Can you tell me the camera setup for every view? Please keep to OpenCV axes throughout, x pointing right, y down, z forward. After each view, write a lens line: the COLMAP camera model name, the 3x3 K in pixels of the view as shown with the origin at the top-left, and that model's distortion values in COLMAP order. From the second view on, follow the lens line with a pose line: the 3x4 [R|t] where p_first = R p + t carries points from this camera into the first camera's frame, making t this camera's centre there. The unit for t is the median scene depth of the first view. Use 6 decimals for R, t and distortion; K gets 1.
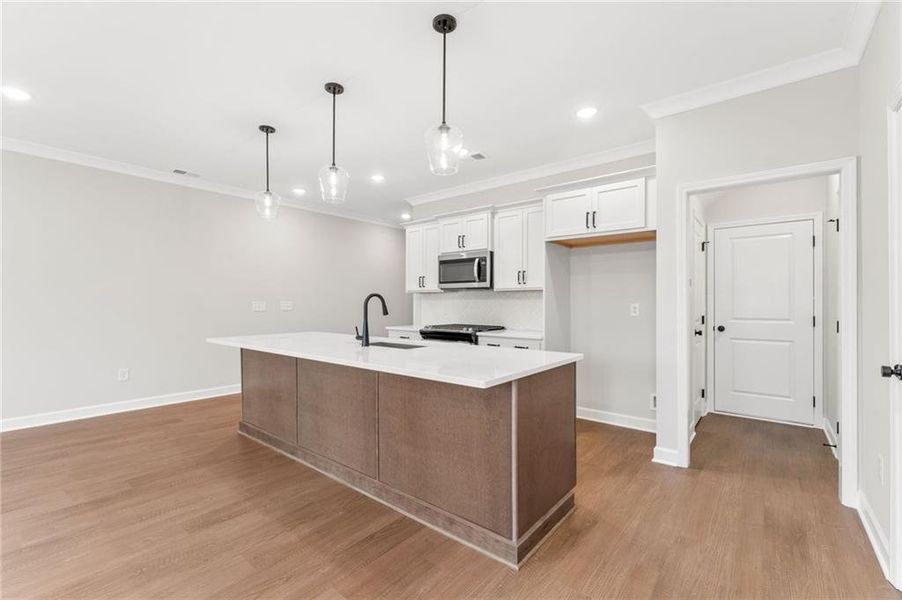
lens RADIAL K [[391.6, 0, 454.0], [0, 391.6, 300.3], [0, 0, 1]] dist [-0.016392, 0.000131]
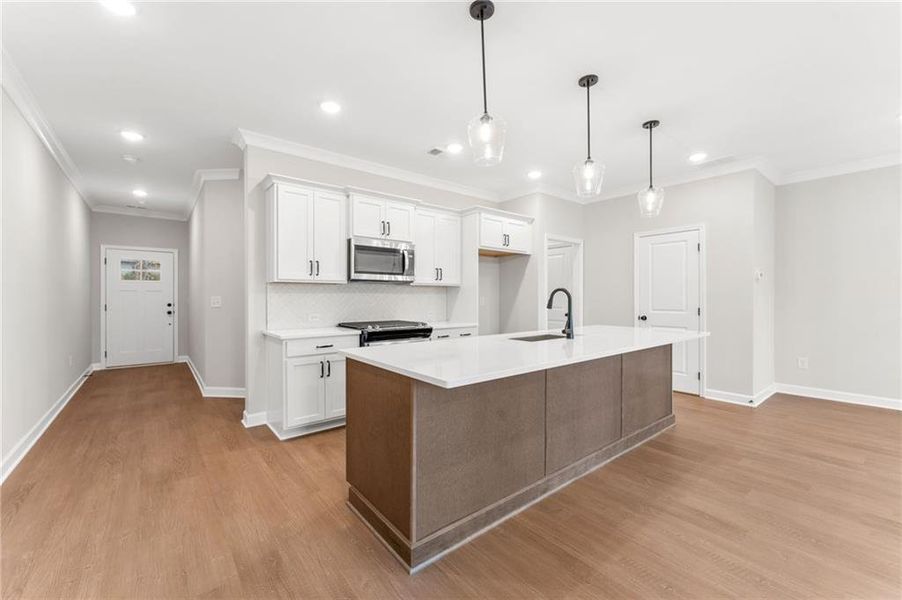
lens RADIAL K [[370.2, 0, 451.1], [0, 370.2, 299.6], [0, 0, 1]] dist [0.000758, -0.000249]
pose [[0.201591, -0.005121, 0.979456, -0.993441], [-0.008019, 0.999944, 0.006878, 0.006329], [-0.979437, -0.009240, 0.201539, 0.877686]]
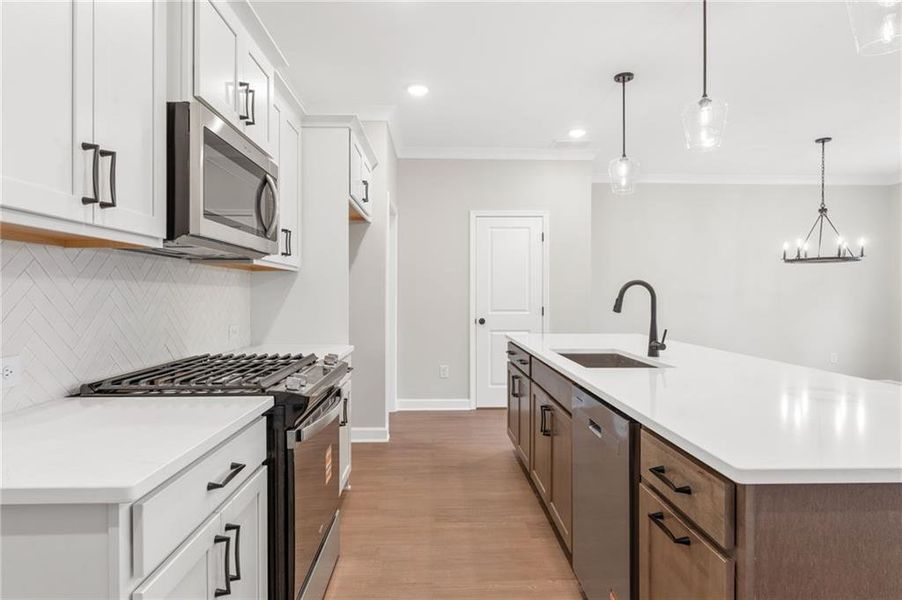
lens RADIAL K [[491.8, 0, 447.3], [0, 491.8, 299.1], [0, 0, 1]] dist [0.003325, 0.000126]
pose [[-0.657712, -0.006209, 0.753243, -0.511349], [-0.006531, 0.999975, 0.002540, 0.011278], [-0.753241, -0.003249, -0.657737, 1.462149]]
